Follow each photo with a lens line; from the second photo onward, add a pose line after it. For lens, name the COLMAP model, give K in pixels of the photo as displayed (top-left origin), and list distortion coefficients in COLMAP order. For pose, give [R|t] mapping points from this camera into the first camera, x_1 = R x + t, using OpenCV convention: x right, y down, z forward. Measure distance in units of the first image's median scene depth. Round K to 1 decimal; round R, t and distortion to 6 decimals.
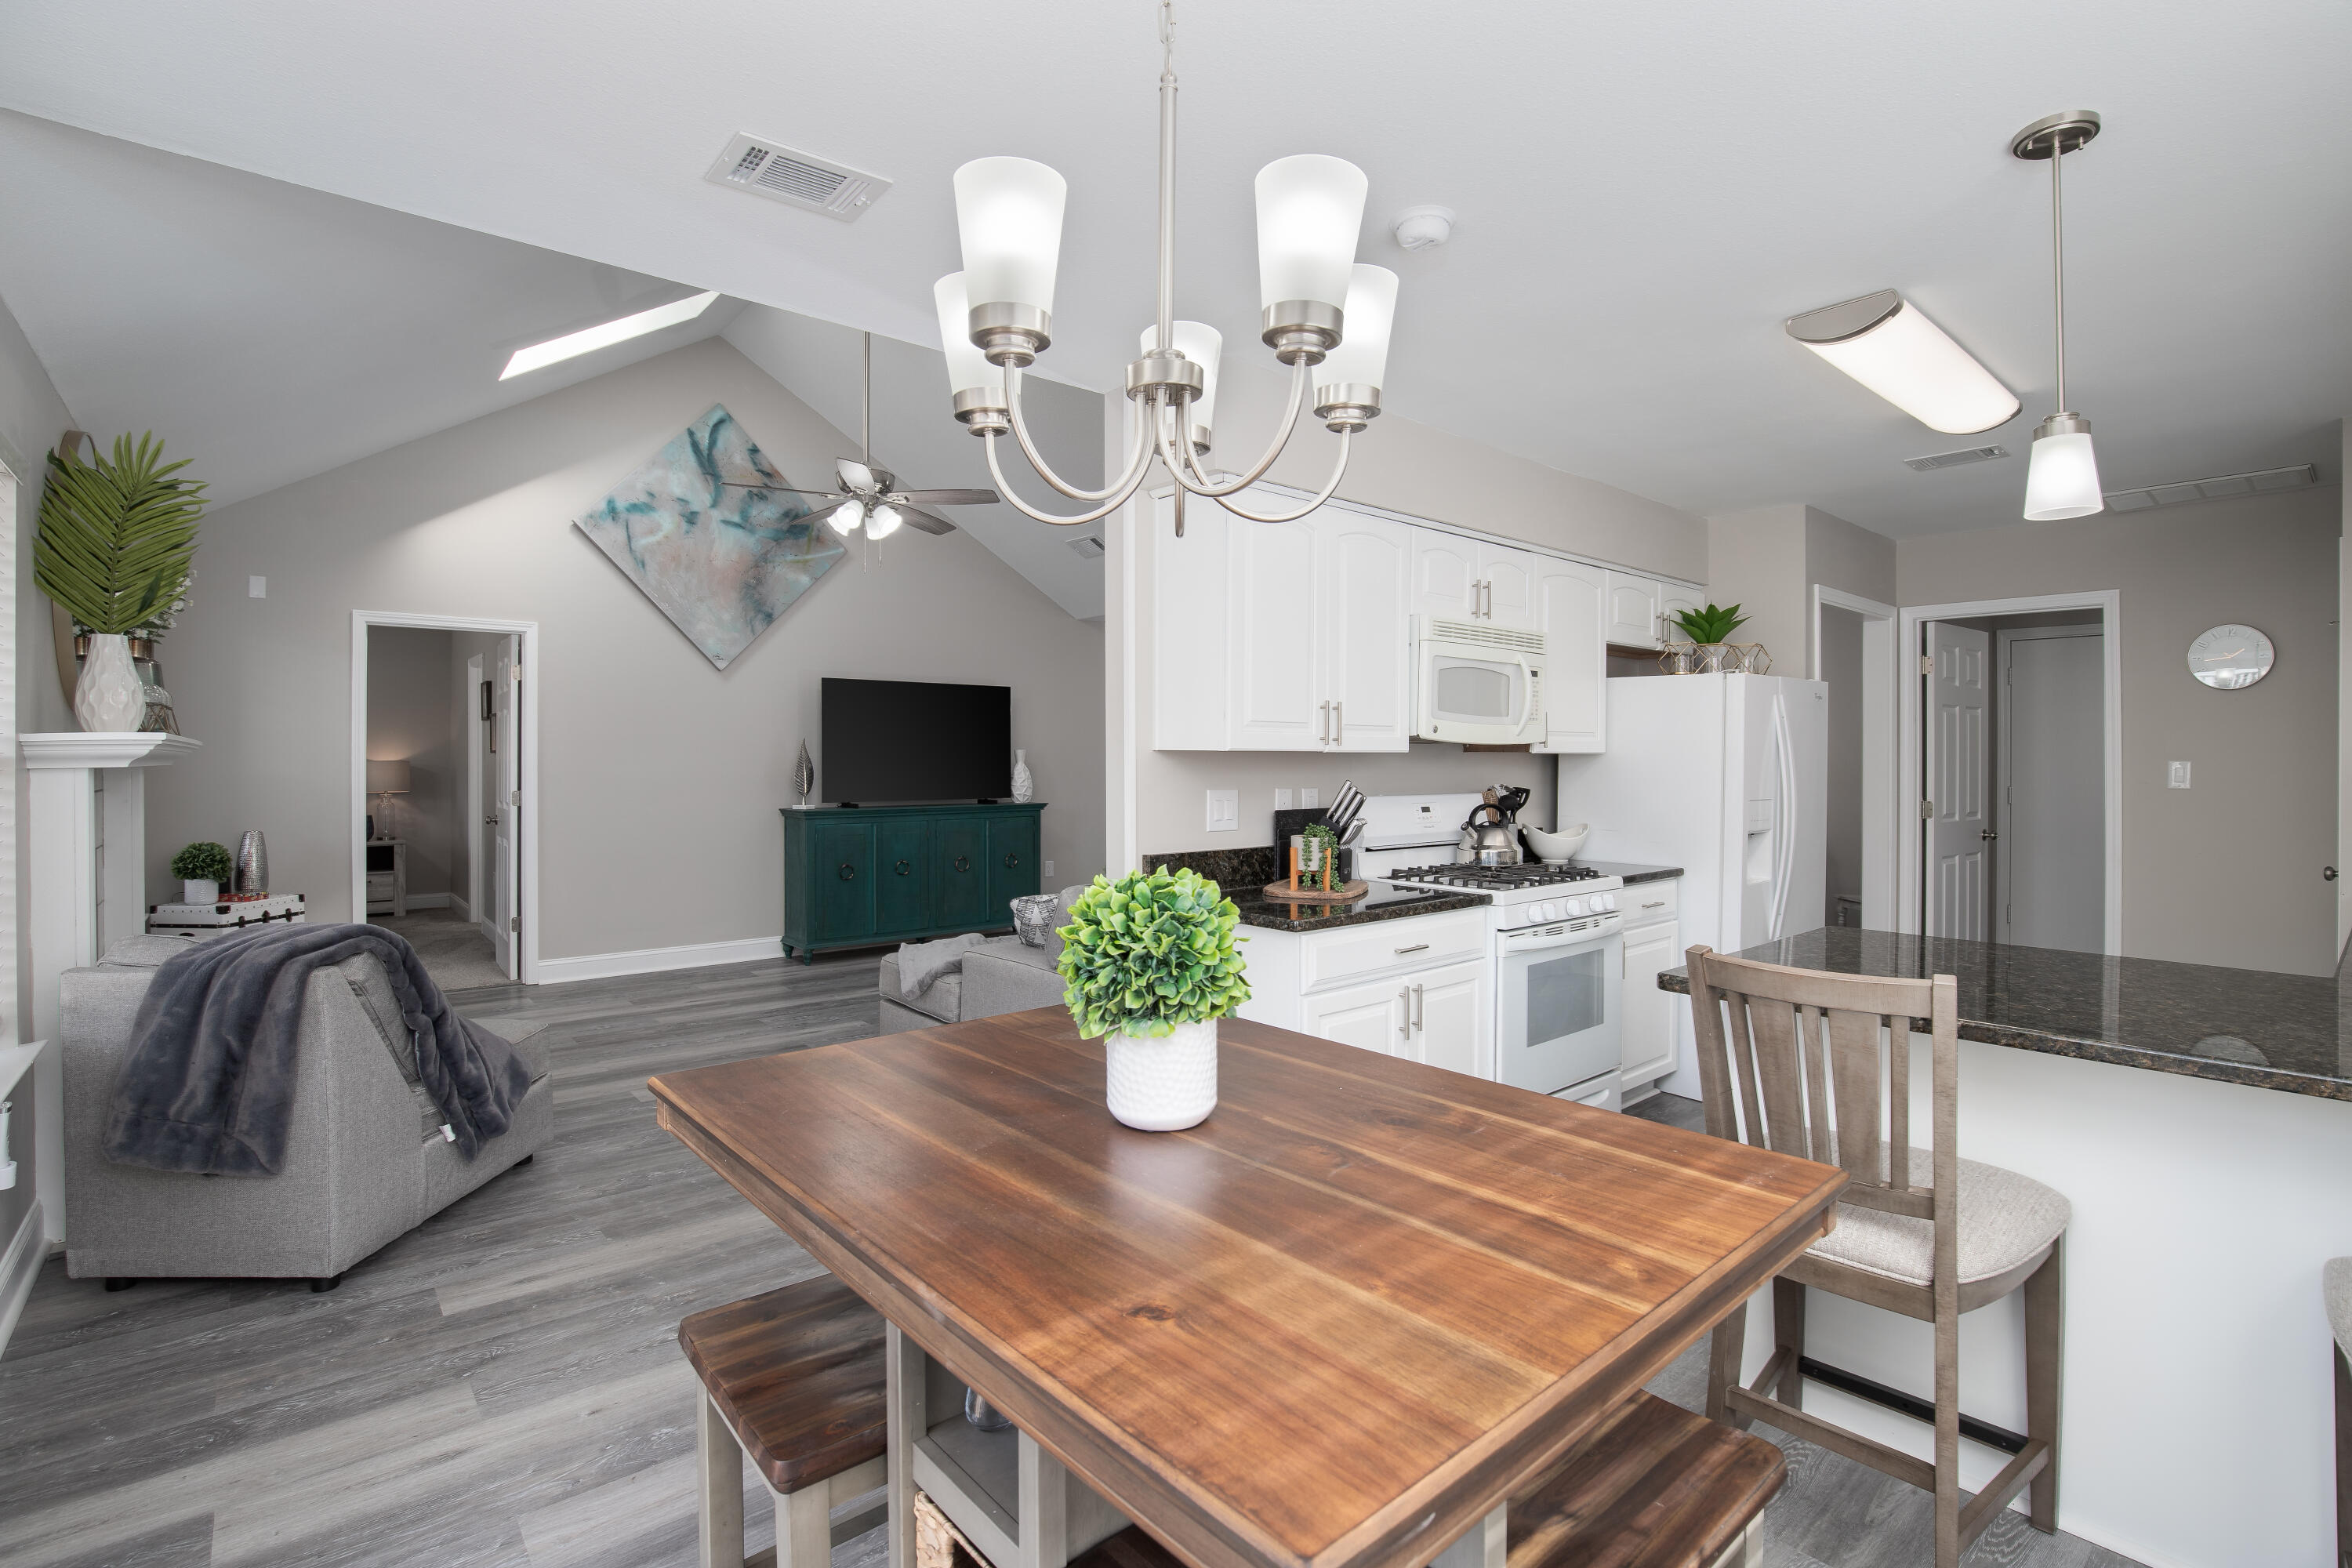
lens RADIAL K [[1102.1, 0, 1181.5], [0, 1102.1, 772.3], [0, 0, 1]] dist [-0.031597, 0.001698]
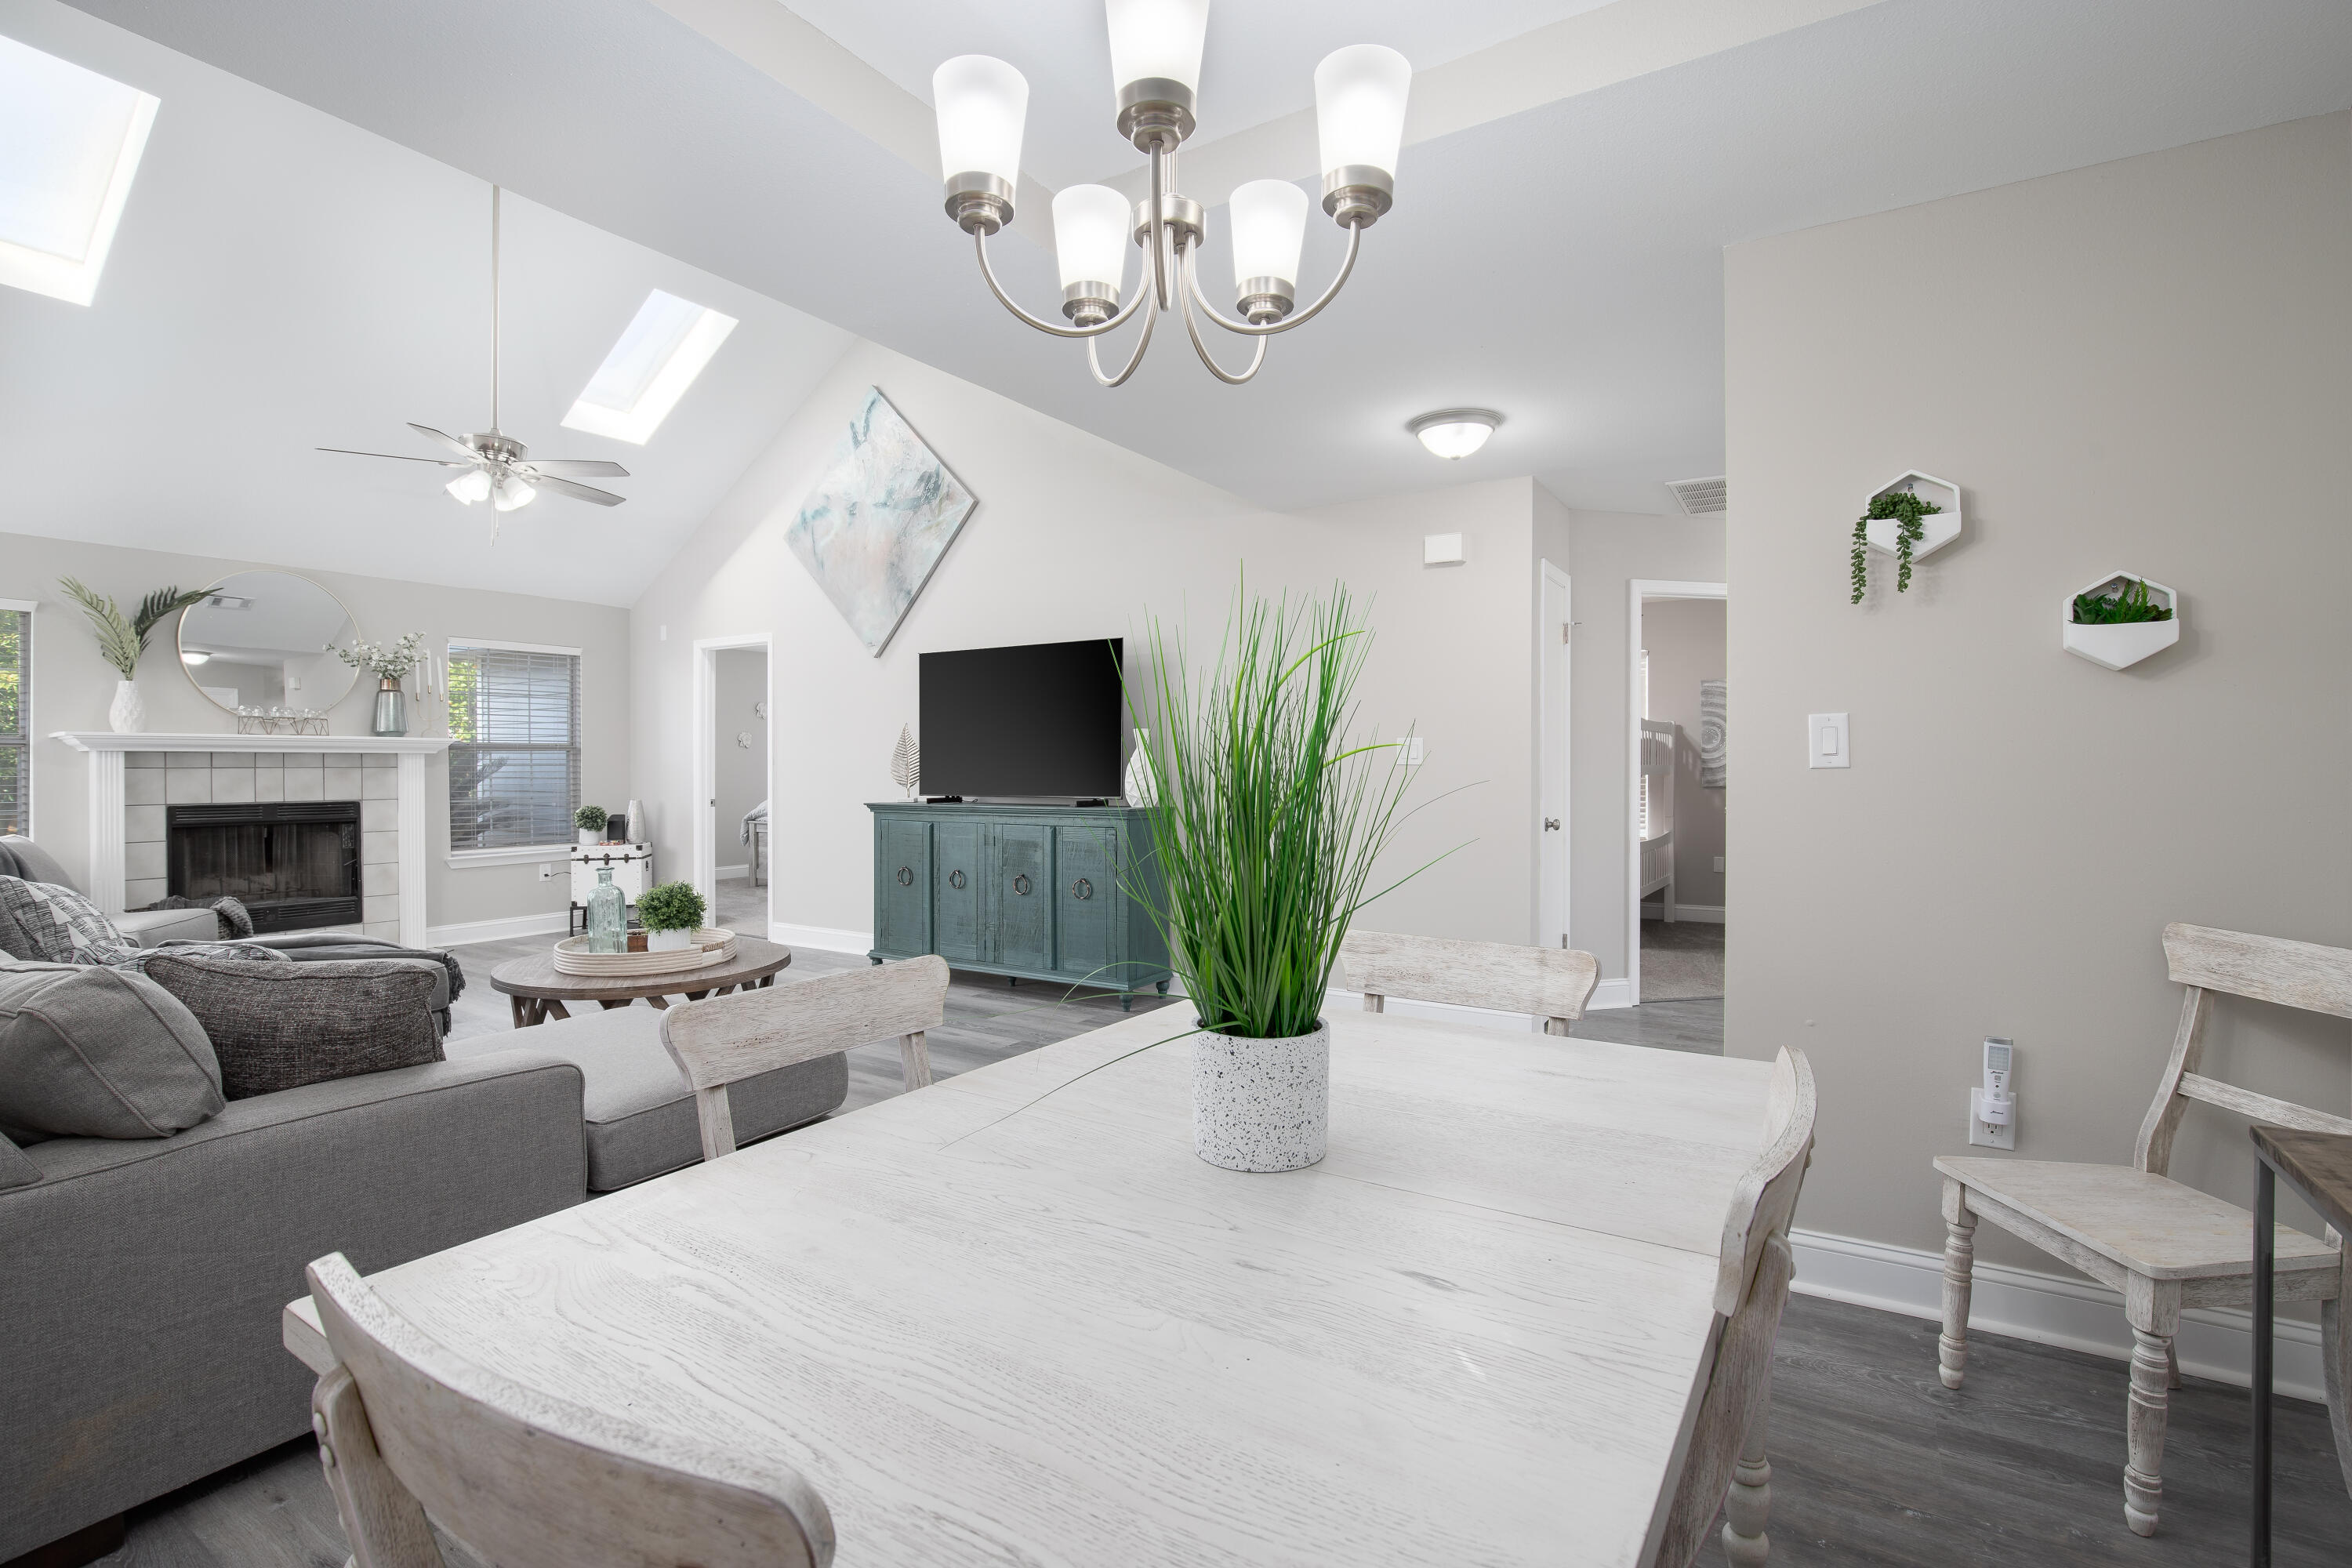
lens RADIAL K [[1102.1, 0, 1171.2], [0, 1102.1, 778.1], [0, 0, 1]] dist [-0.031597, 0.001698]
pose [[0.284785, 0.009233, -0.958547, 0.599405], [-0.010454, 0.999924, 0.006526, 0.005857], [0.958535, 0.008162, 0.284860, 0.979565]]
